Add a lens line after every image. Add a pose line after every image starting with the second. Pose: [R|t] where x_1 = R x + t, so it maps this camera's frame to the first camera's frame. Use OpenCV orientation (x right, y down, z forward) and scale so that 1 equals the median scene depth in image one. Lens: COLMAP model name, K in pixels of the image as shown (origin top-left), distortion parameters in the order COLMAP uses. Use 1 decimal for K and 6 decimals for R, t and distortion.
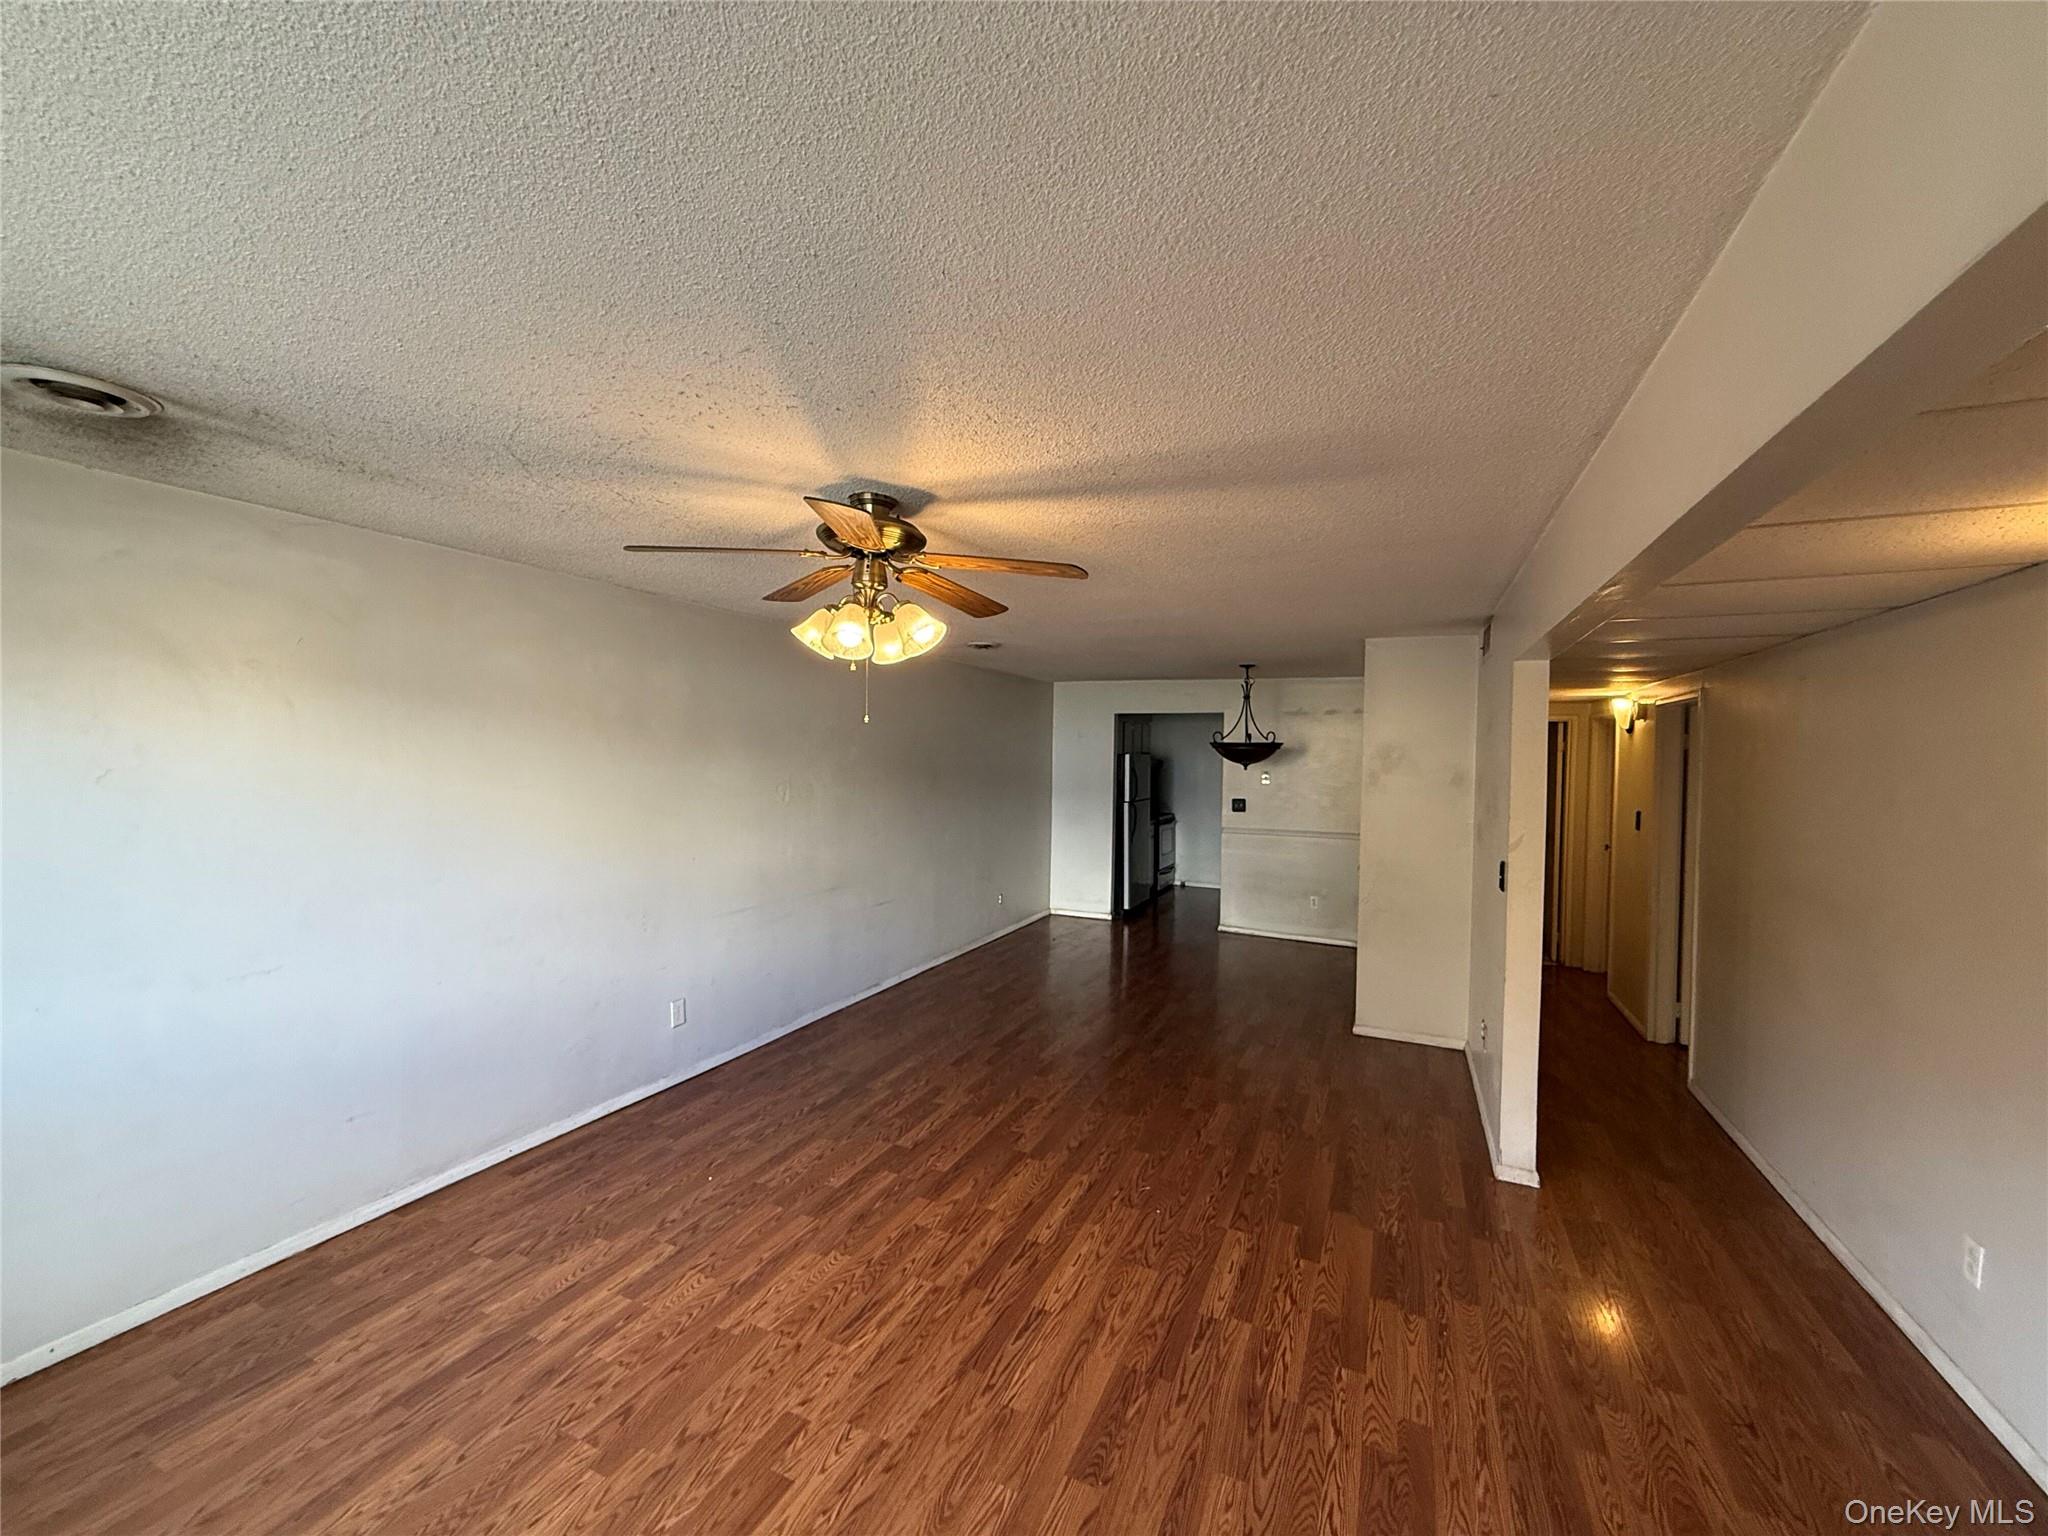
lens RADIAL K [[810.3, 0, 1023.0], [0, 810.3, 767.2], [0, 0, 1]] dist [-0.001640, -0.000024]
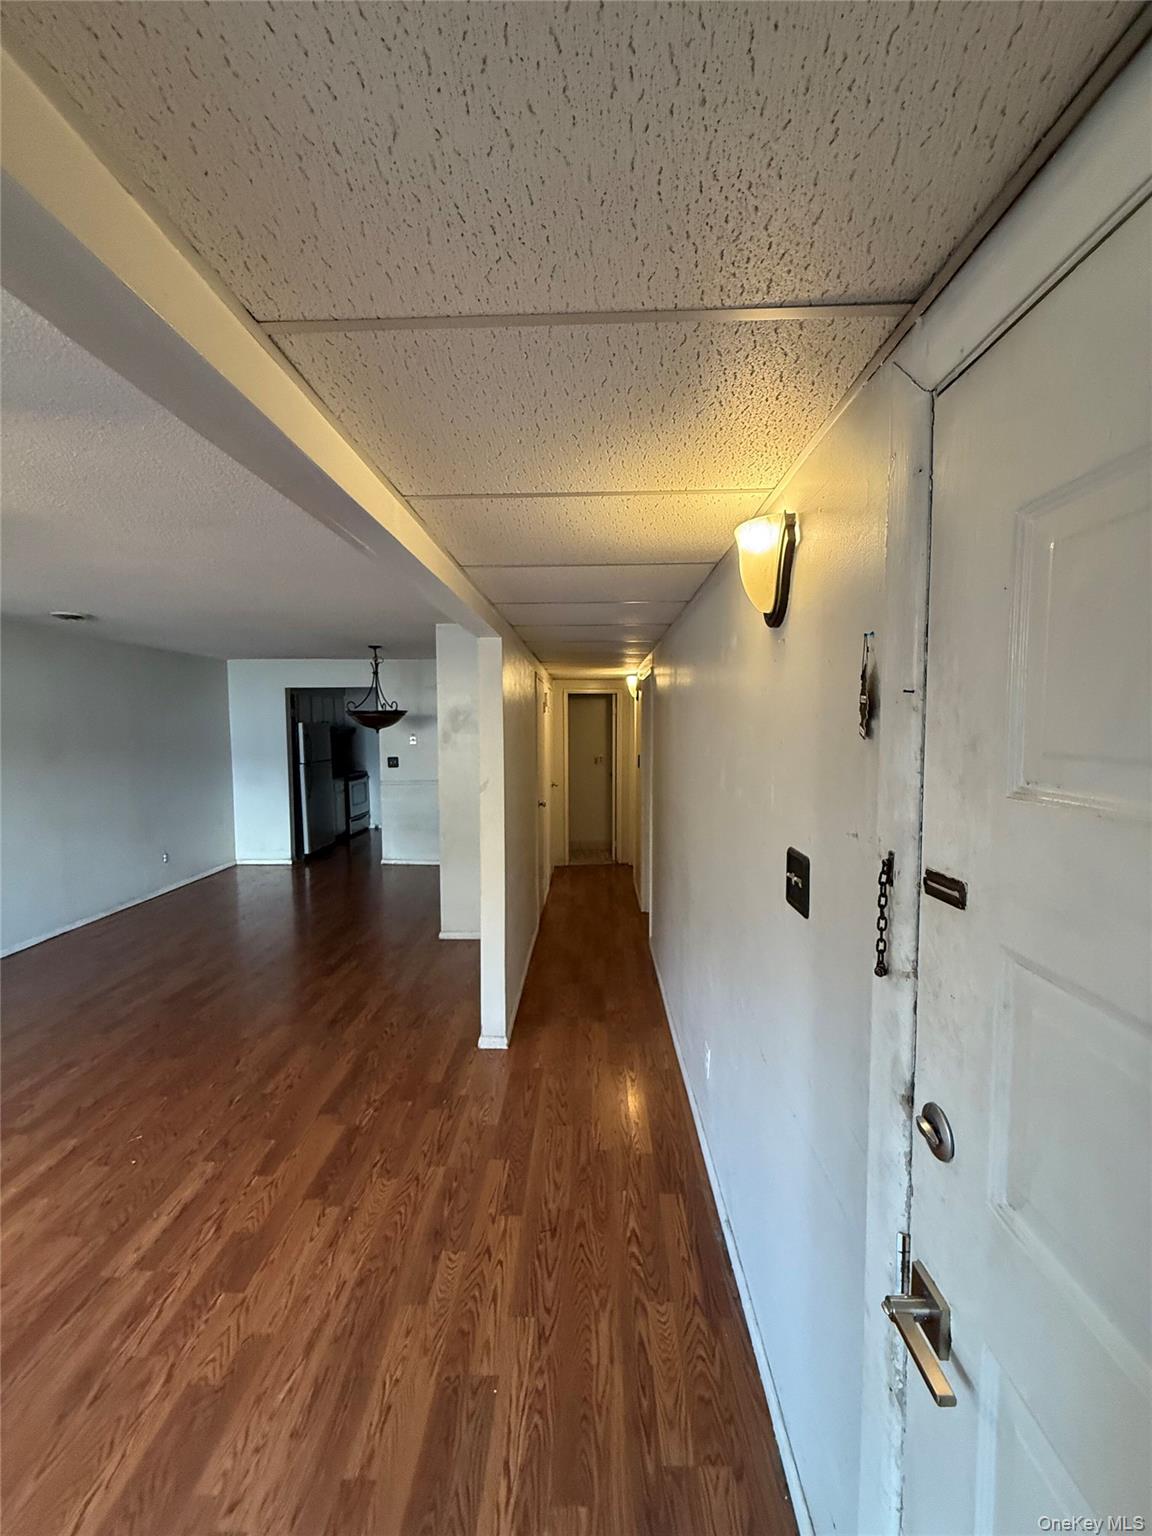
lens RADIAL K [[607.7, 0, 577.5], [0, 607.7, 767.1], [0, 0, 1]] dist [-0.001640, -0.000024]
pose [[0.916397, -0.046509, 0.397558, 0.447157], [0.024755, 0.997911, 0.059679, 0.016107], [-0.399503, -0.044848, 0.915634, 0.098792]]
